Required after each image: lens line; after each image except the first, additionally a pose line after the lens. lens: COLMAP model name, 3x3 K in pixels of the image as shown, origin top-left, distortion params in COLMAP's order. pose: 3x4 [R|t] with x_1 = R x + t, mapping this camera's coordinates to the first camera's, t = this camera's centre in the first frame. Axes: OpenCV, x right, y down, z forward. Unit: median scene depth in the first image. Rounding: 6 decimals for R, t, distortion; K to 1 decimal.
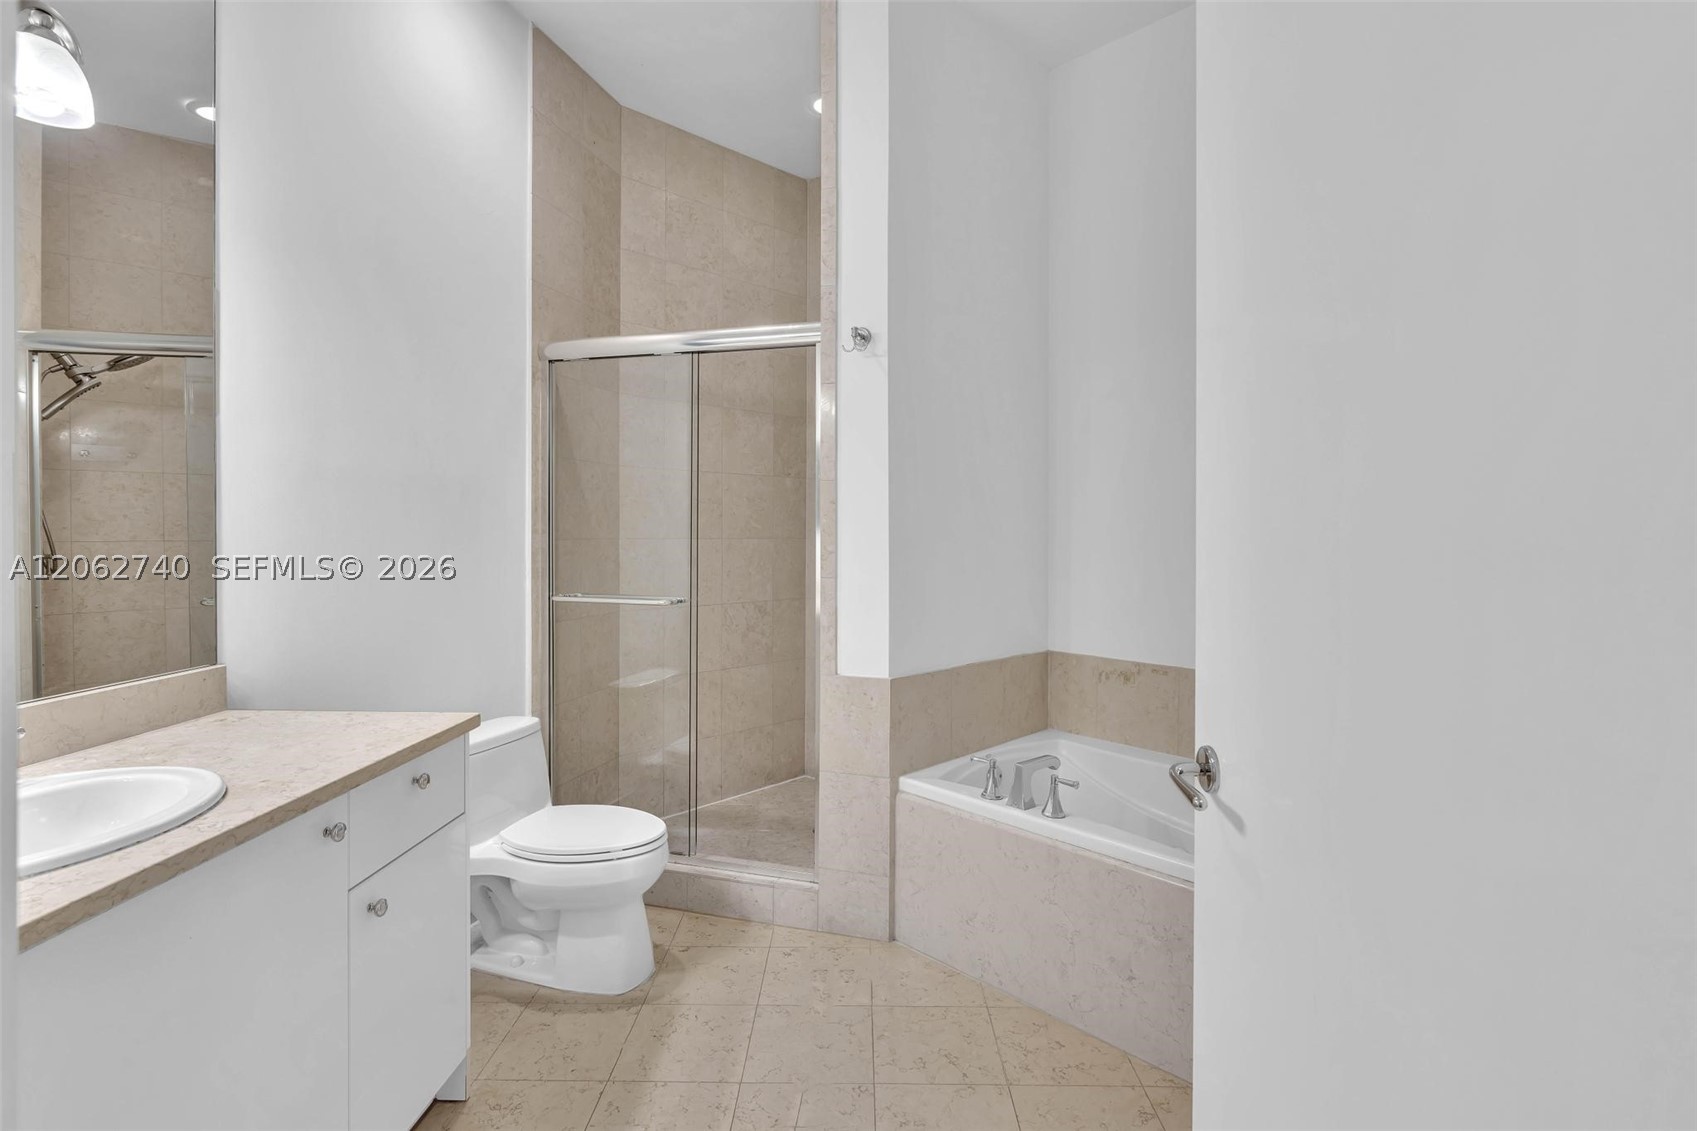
lens RADIAL K [[814.1, 0, 846.8], [0, 814.1, 533.4], [0, 0, 1]] dist [-0.002826, 0.000499]
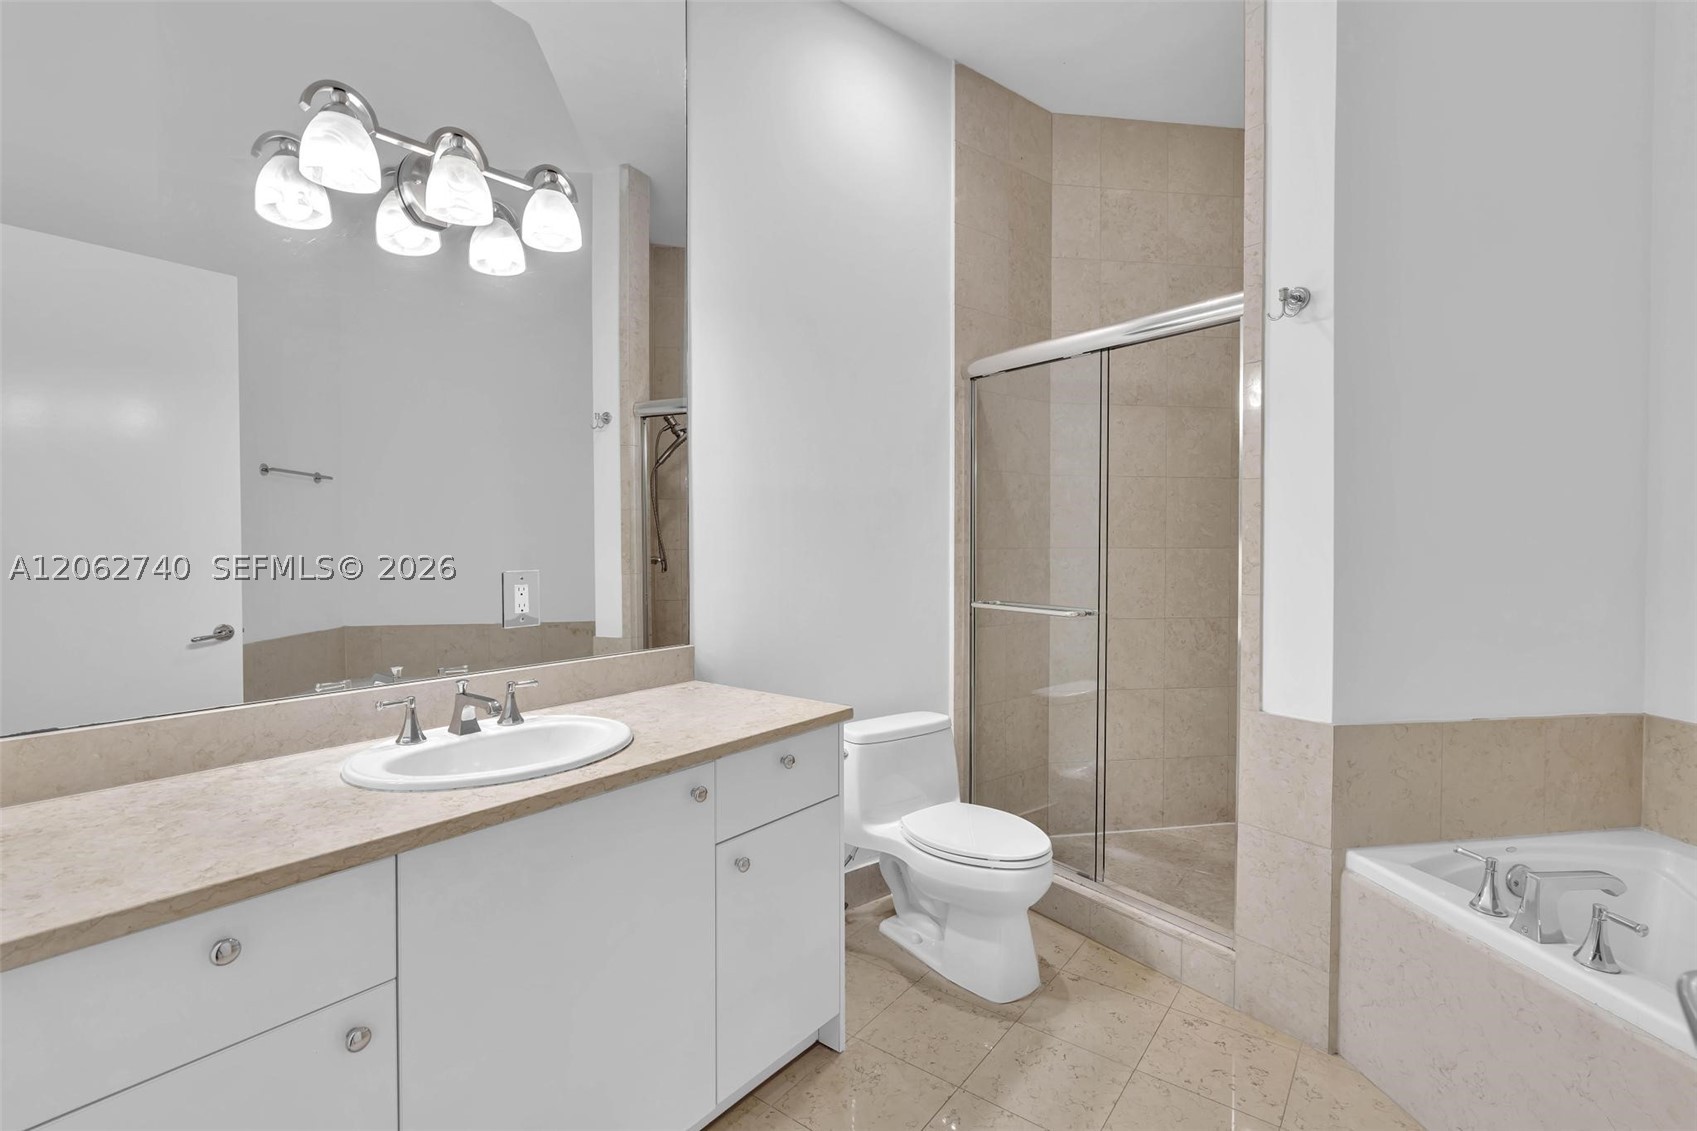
lens RADIAL K [[769.5, 0, 850.2], [0, 769.5, 553.9], [0, 0, 1]] dist [-0.003412, 0.000929]
pose [[0.807054, 0.006817, -0.590438, 0.111185], [0.001862, 0.999899, 0.014091, 0.000240], [0.590474, -0.012472, 0.806960, 0.117036]]
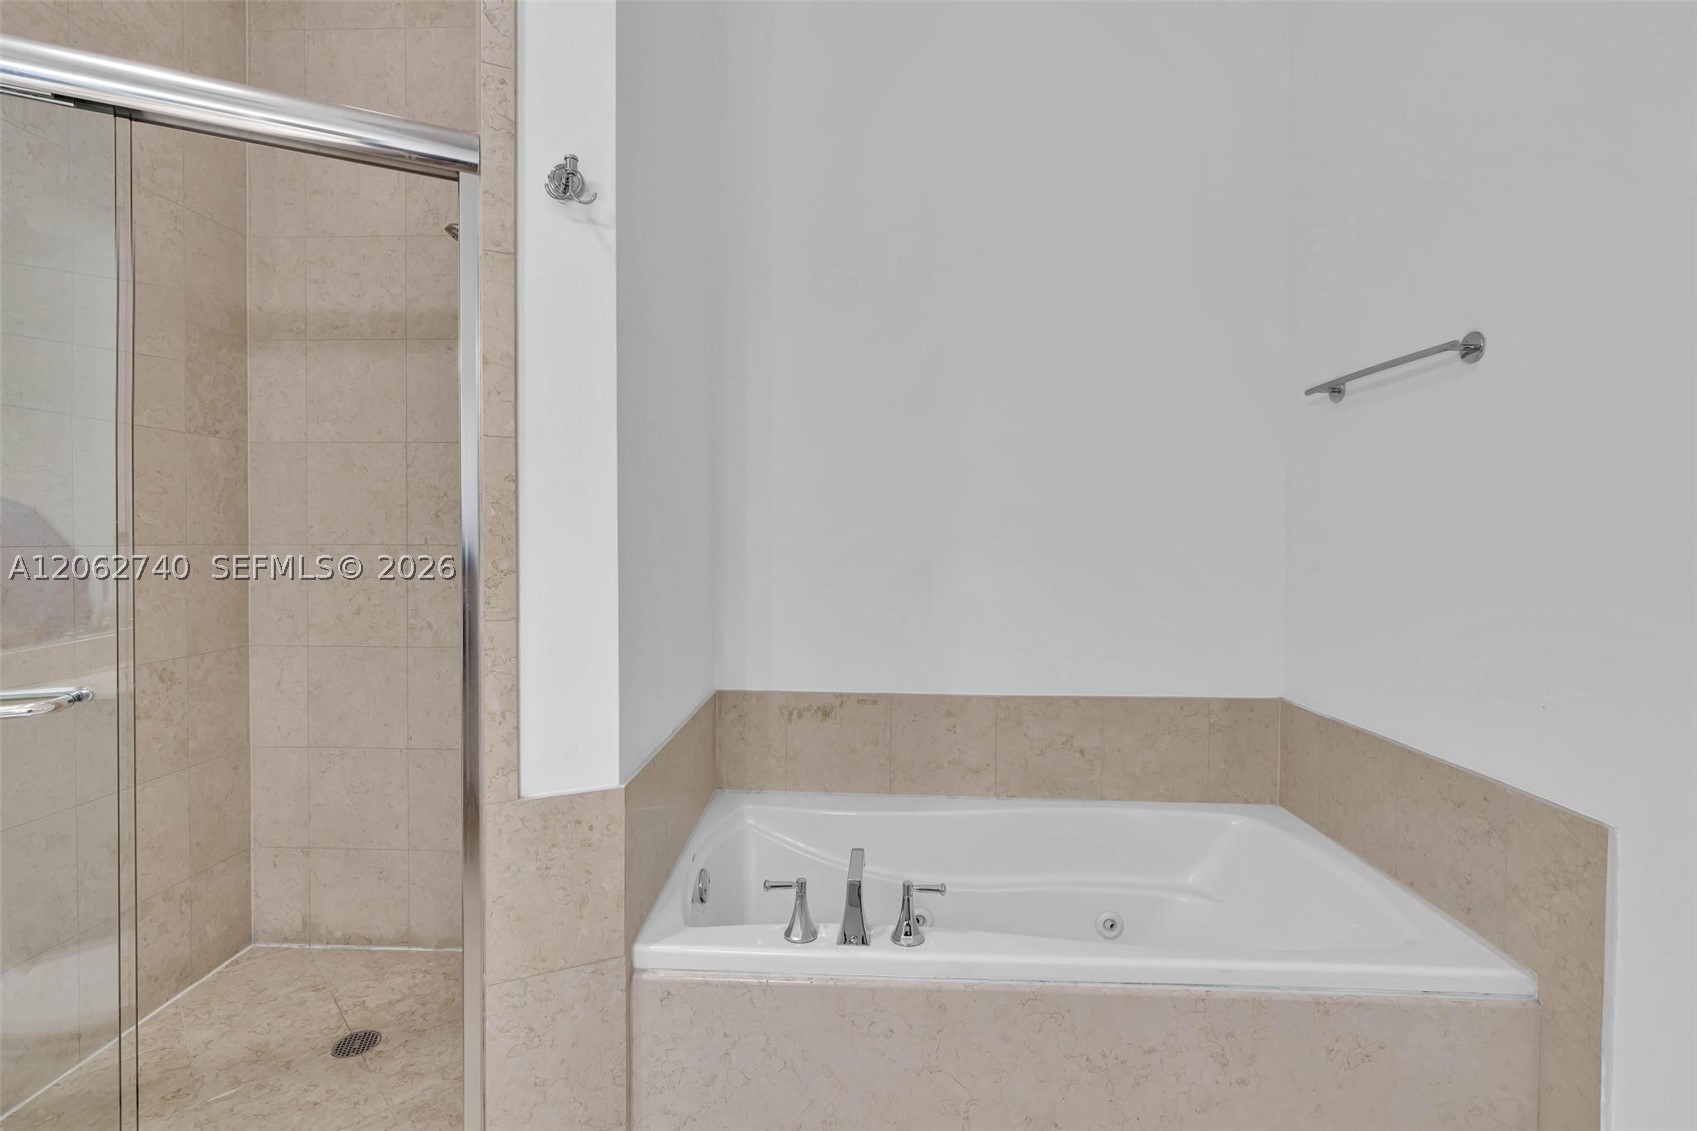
lens RADIAL K [[791.0, 0, 844.4], [0, 791.0, 550.6], [0, 0, 1]] dist [-0.002003, 0.000100]
pose [[0.722224, -0.011677, 0.691561, -0.217313], [-0.002169, 0.999814, 0.019147, -0.001661], [-0.691656, -0.015328, 0.722065, 0.472632]]
